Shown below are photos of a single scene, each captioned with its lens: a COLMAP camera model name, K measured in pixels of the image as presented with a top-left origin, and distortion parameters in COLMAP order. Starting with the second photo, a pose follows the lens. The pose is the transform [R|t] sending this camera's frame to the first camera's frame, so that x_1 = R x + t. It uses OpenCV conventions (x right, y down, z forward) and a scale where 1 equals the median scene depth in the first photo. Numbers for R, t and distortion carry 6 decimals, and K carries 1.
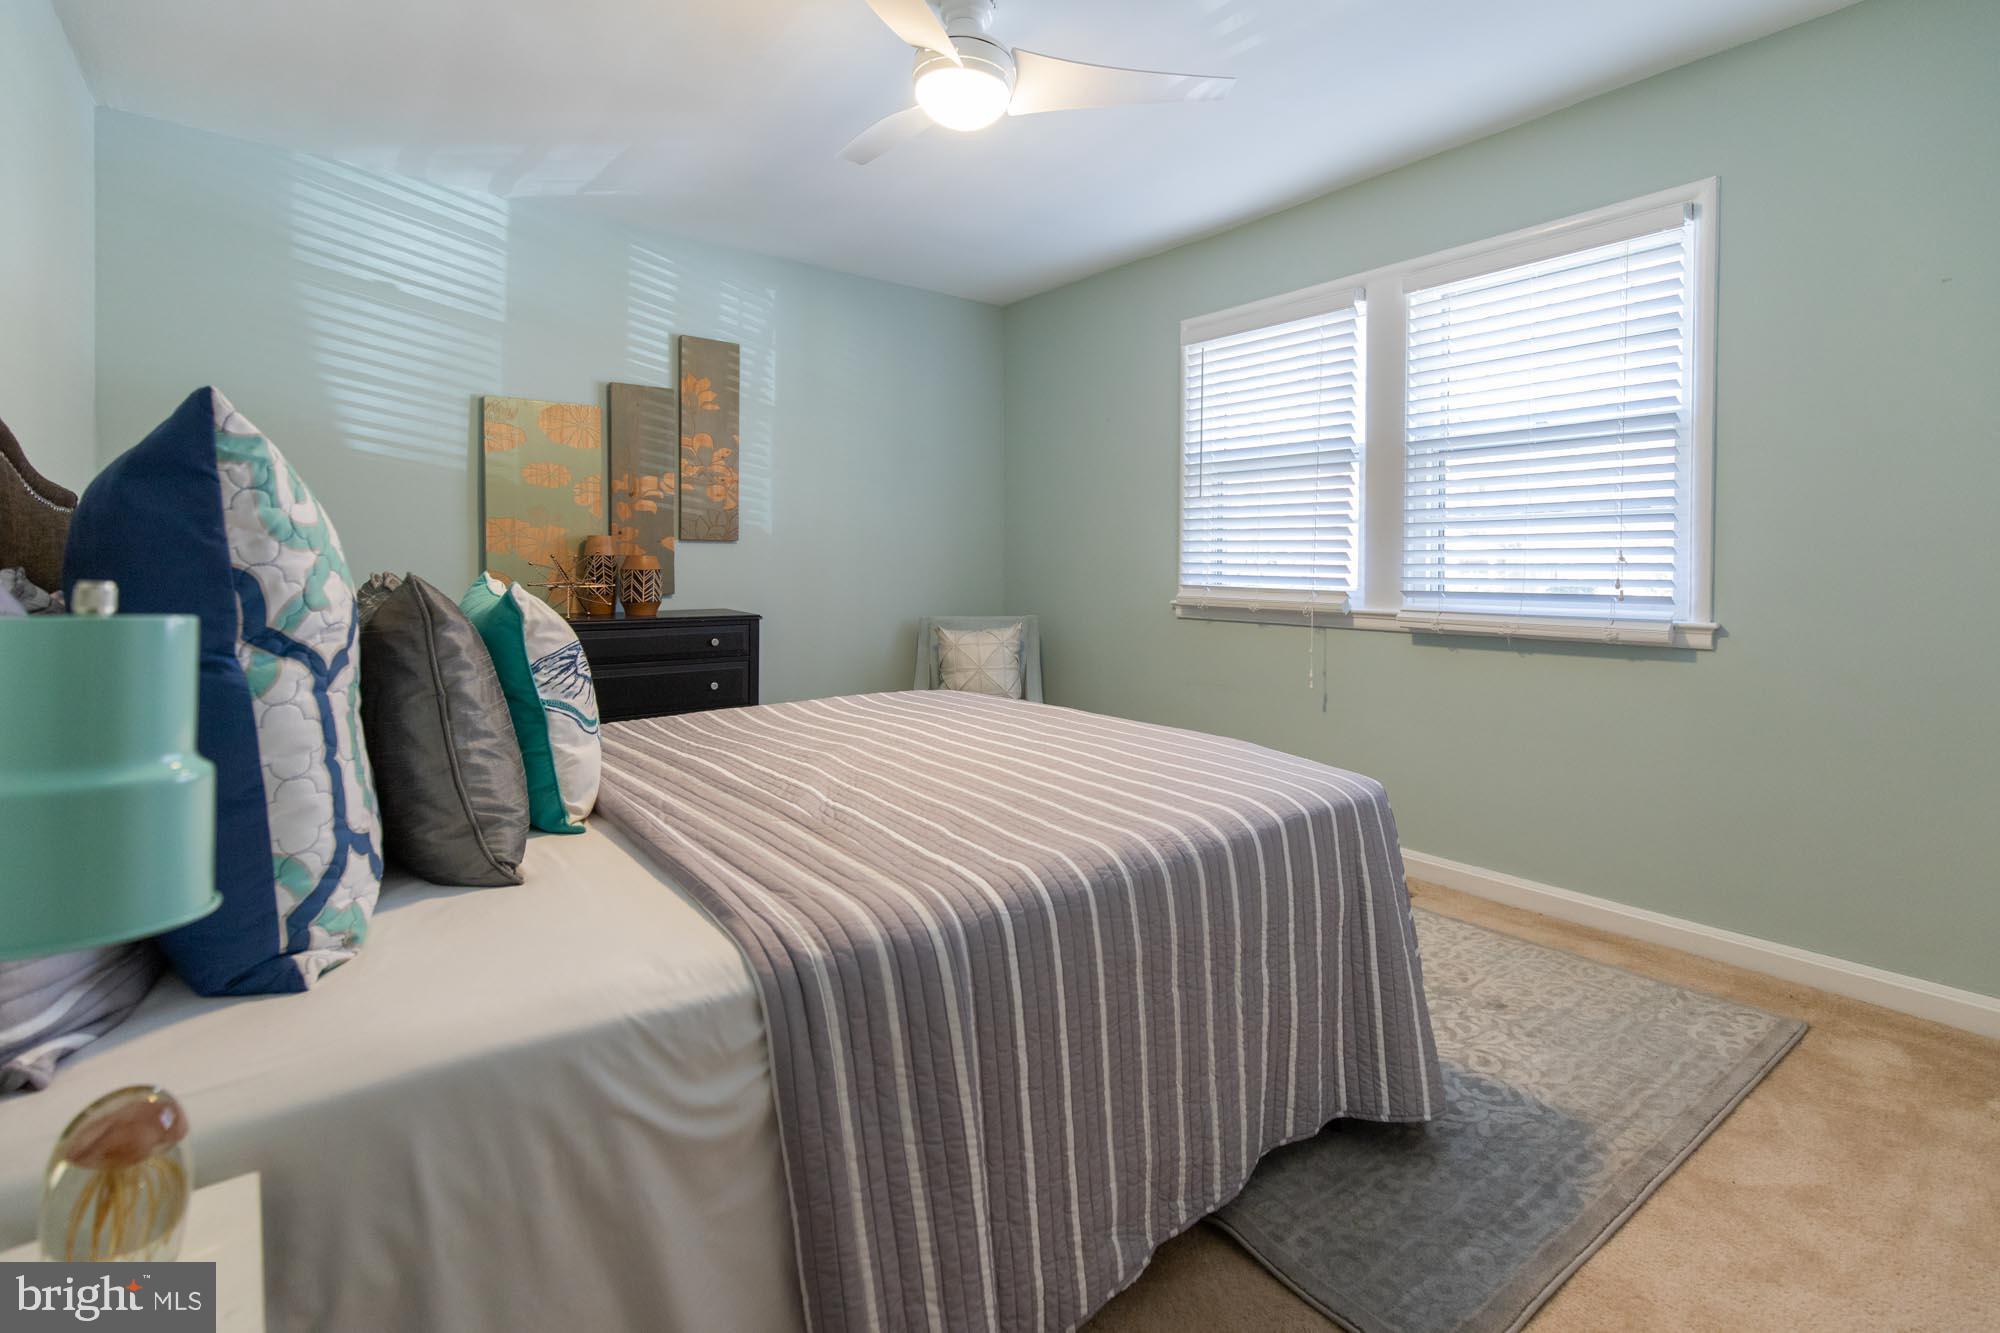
lens RADIAL K [[944.1, 0, 1005.0], [0, 944.1, 622.9], [0, 0, 1]] dist [0.005714, -0.000020]
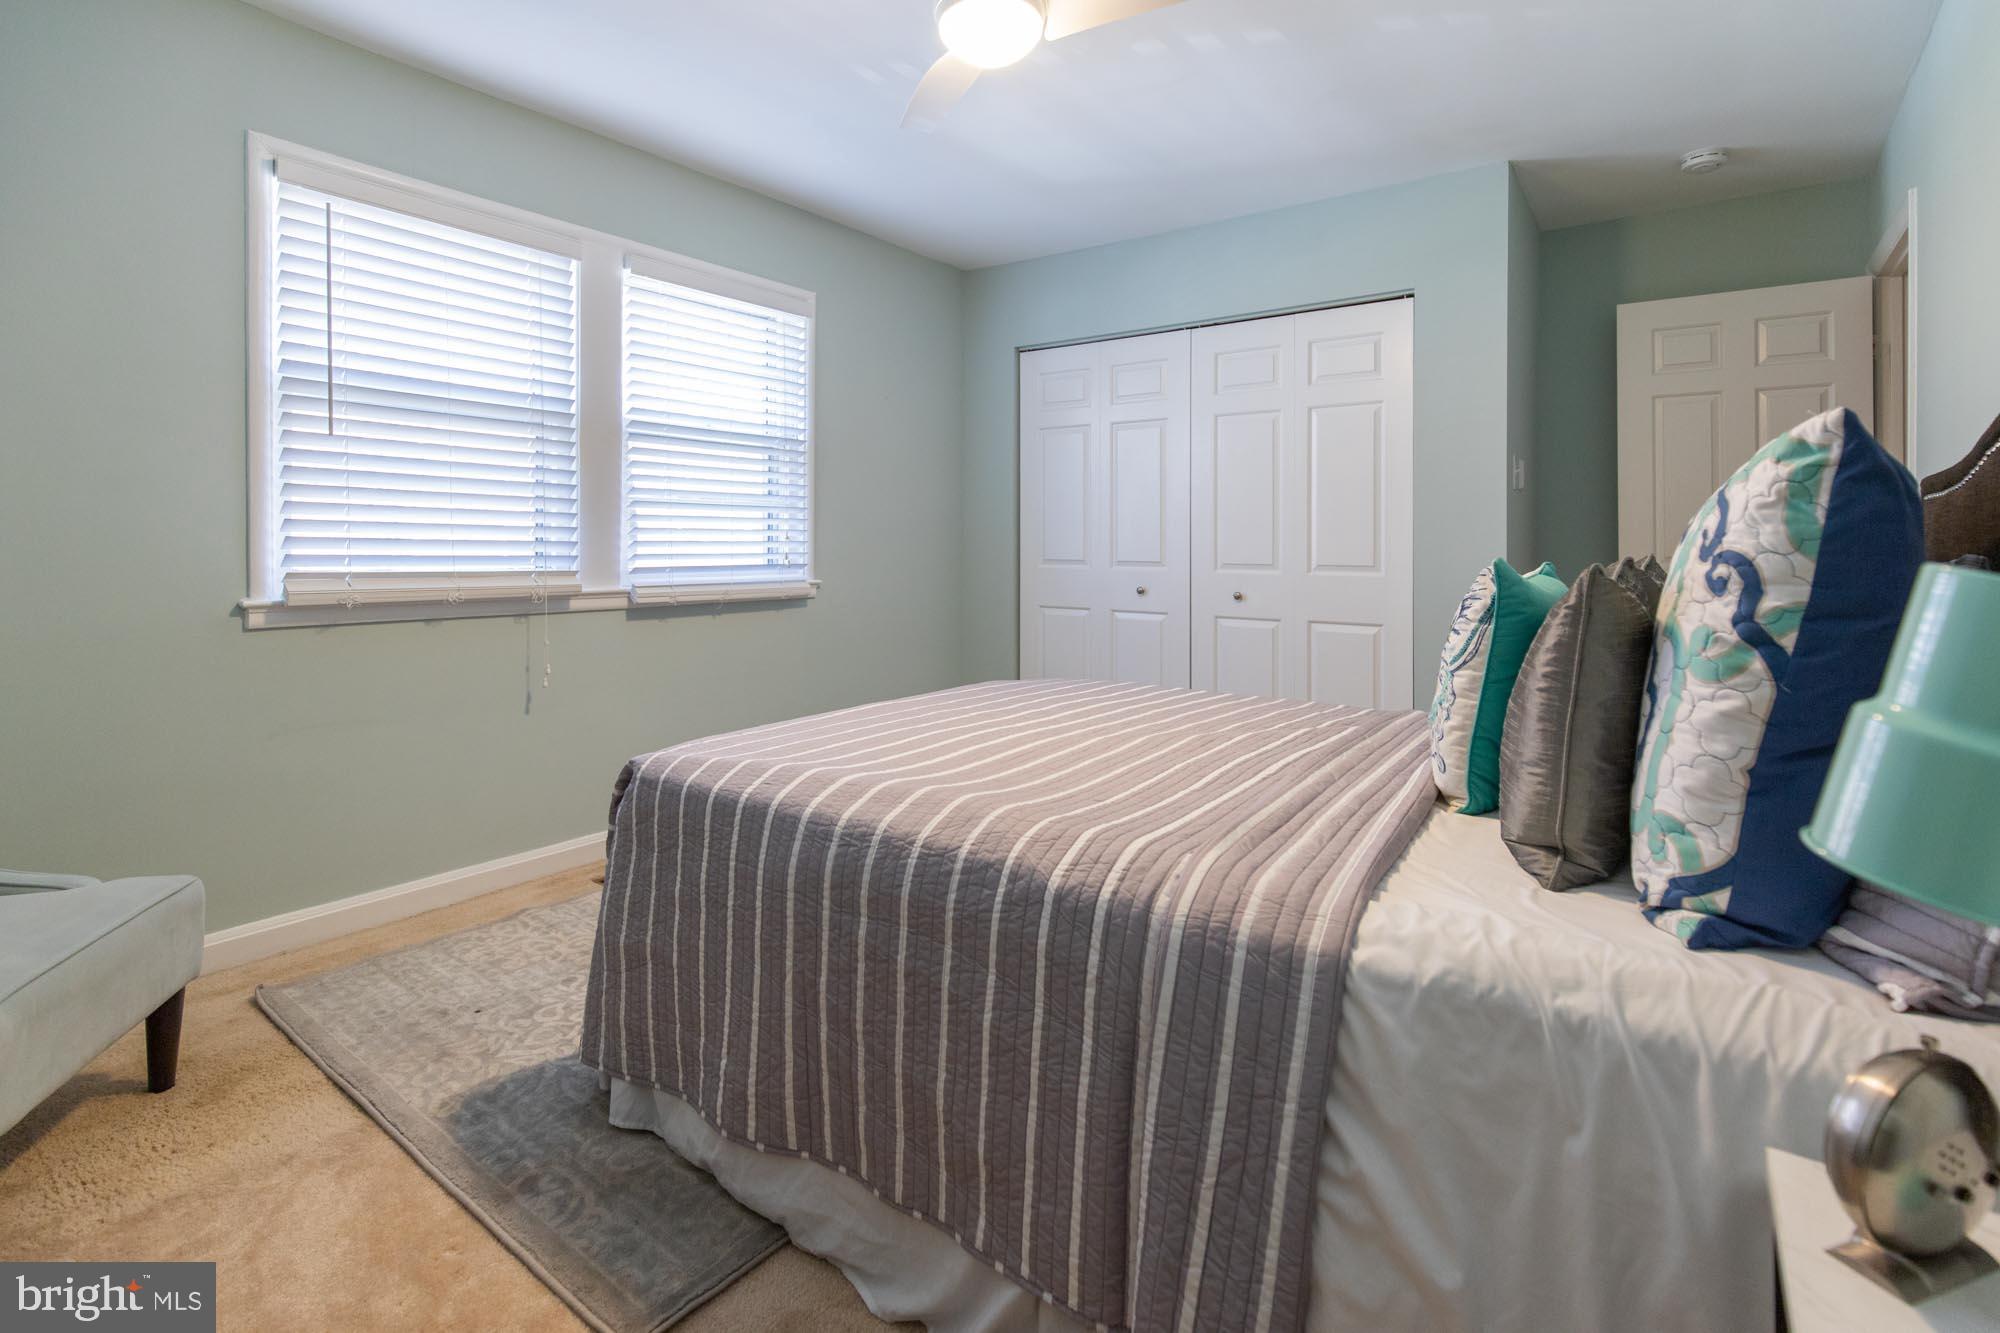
lens RADIAL K [[944.1, 0, 1005.0], [0, 944.1, 622.9], [0, 0, 1]] dist [0.005714, -0.000020]
pose [[-0.280181, -0.082026, 0.956436, -0.670226], [0.054656, 0.993363, 0.101204, -0.055982], [-0.958390, 0.080630, -0.273838, 0.905622]]
